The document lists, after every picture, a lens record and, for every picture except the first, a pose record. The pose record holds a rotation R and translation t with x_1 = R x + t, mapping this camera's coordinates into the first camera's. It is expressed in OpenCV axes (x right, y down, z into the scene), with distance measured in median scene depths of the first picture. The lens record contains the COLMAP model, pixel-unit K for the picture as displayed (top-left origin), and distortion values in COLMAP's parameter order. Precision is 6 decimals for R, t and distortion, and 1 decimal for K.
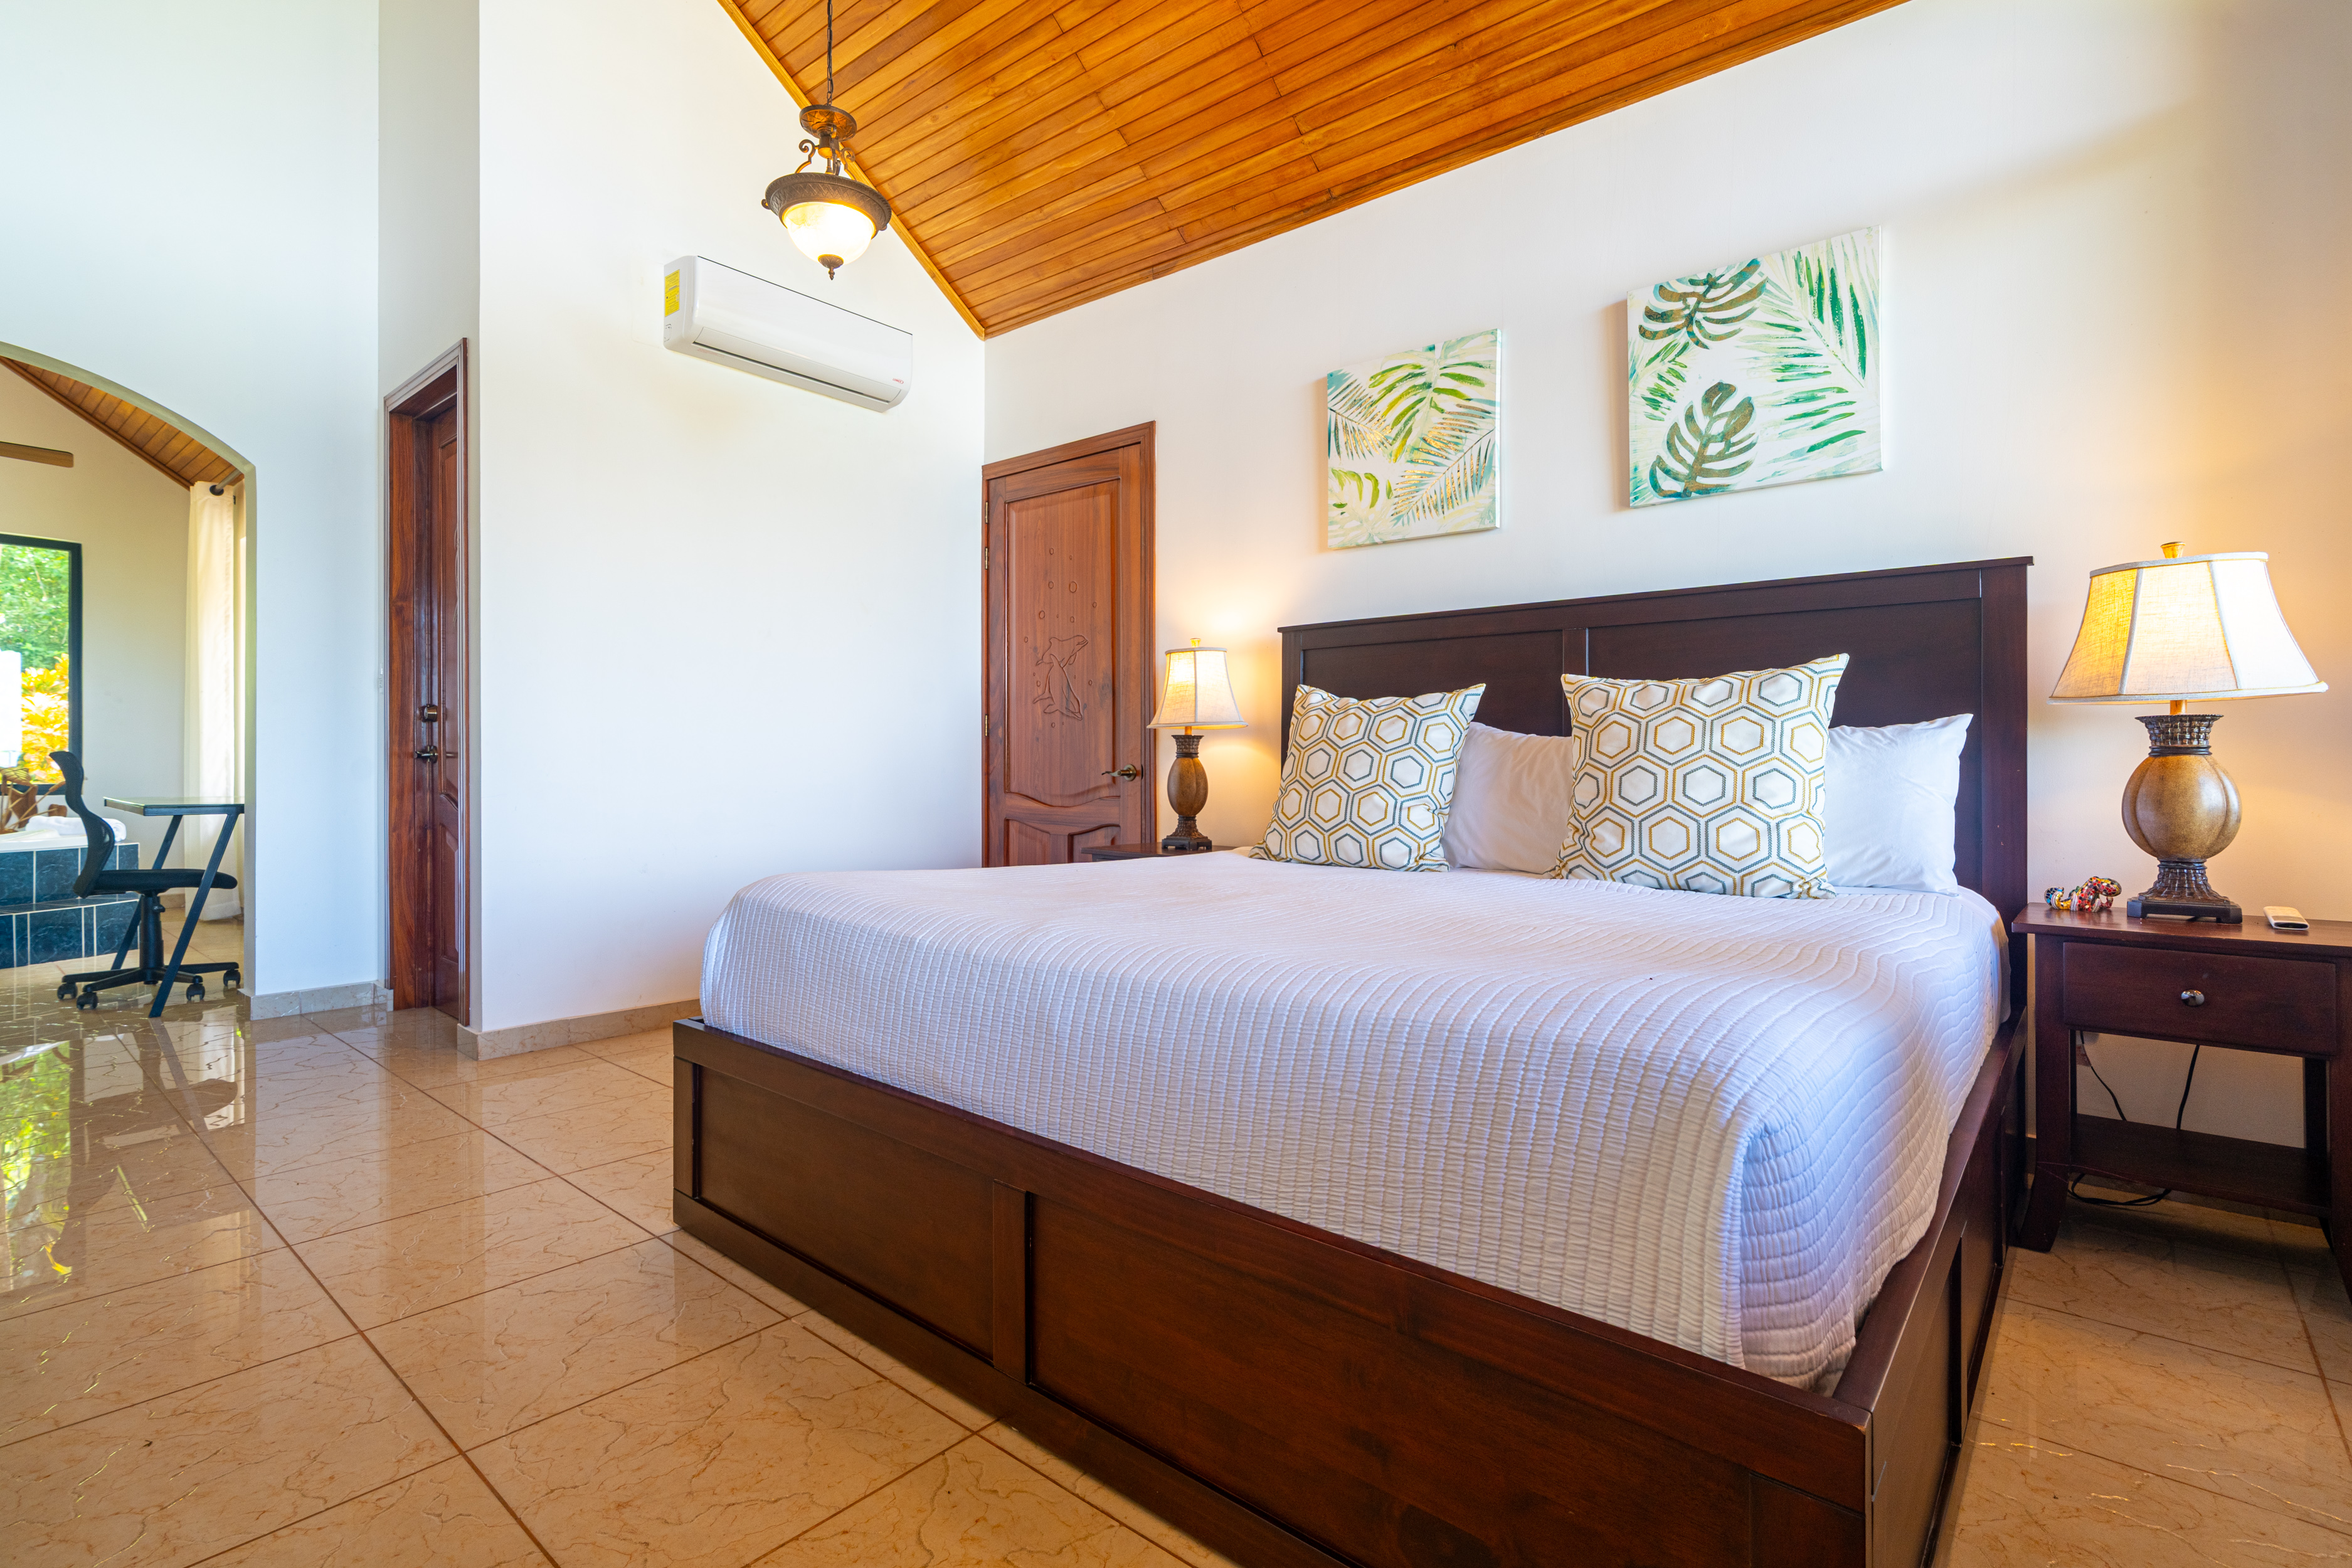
lens RADIAL K [[1102.7, 0, 1181.1], [0, 1102.7, 783.1], [0, 0, 1]] dist [0.000459, 0.000069]
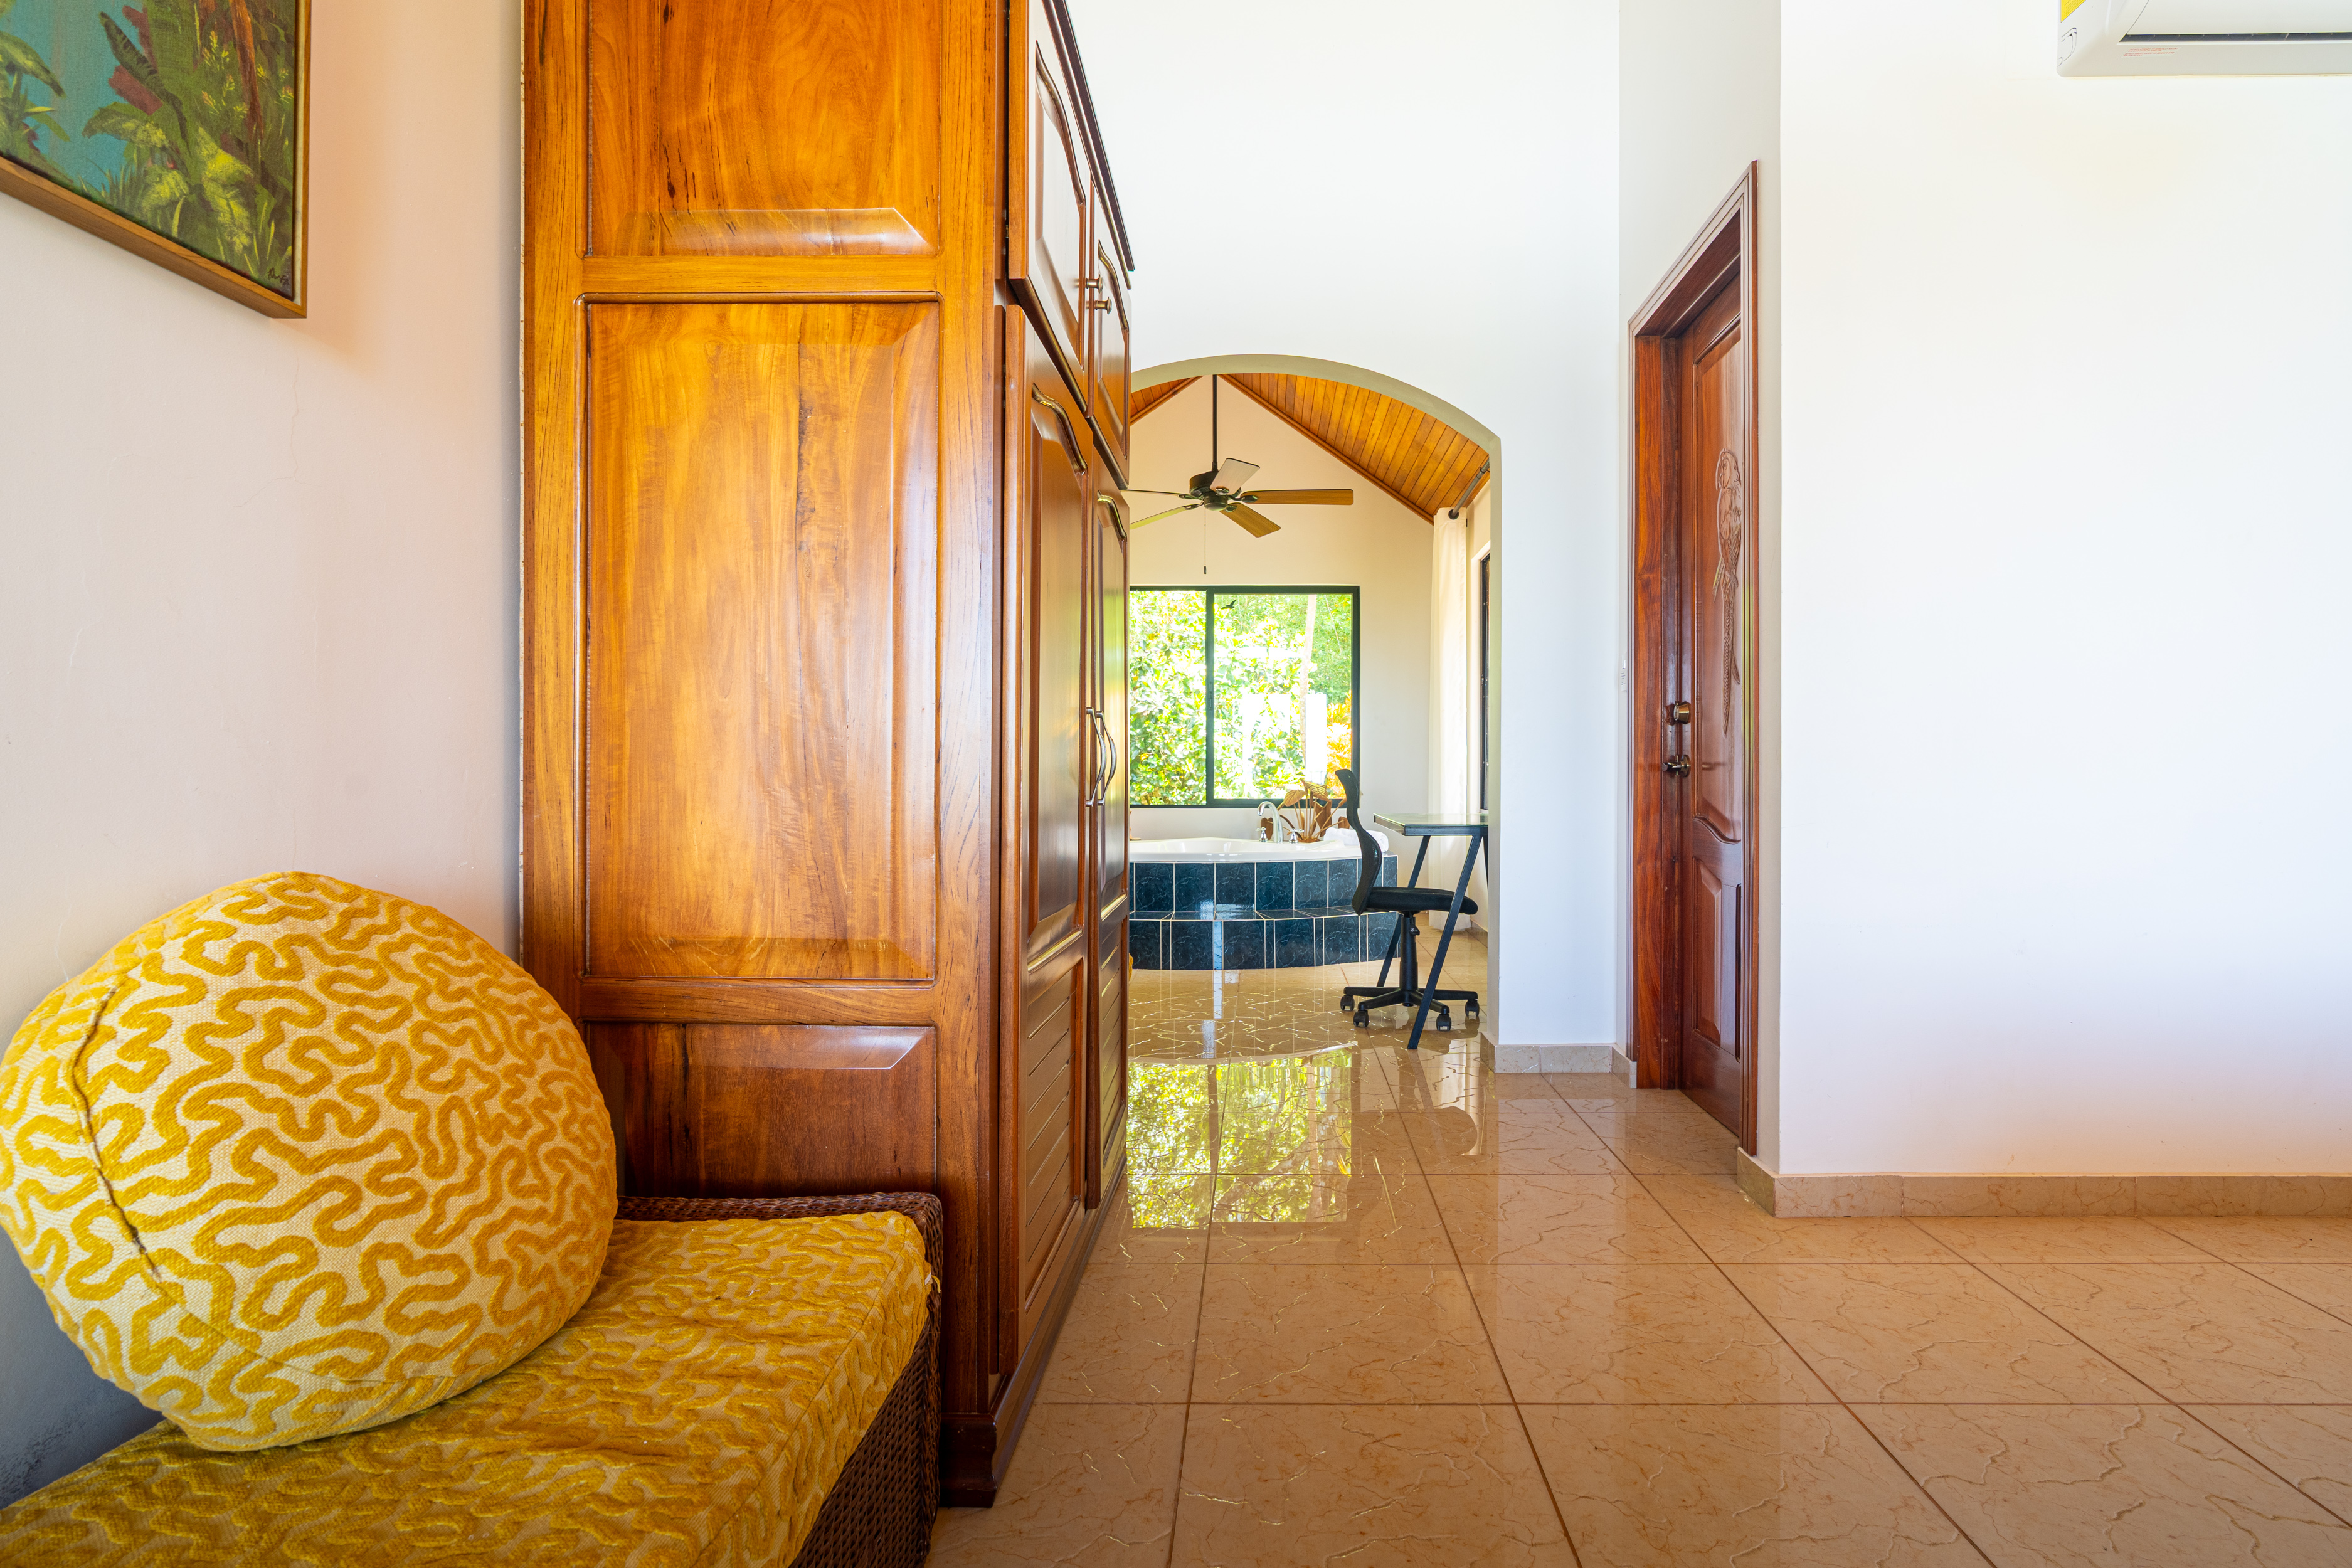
lens RADIAL K [[1102.7, 0, 1181.1], [0, 1102.7, 783.1], [0, 0, 1]] dist [0.000459, 0.000069]
pose [[0.585158, -0.006024, -0.810897, -0.259254], [-0.003184, 0.999948, -0.009726, -0.005558], [0.810913, 0.008273, 0.585108, 0.264458]]
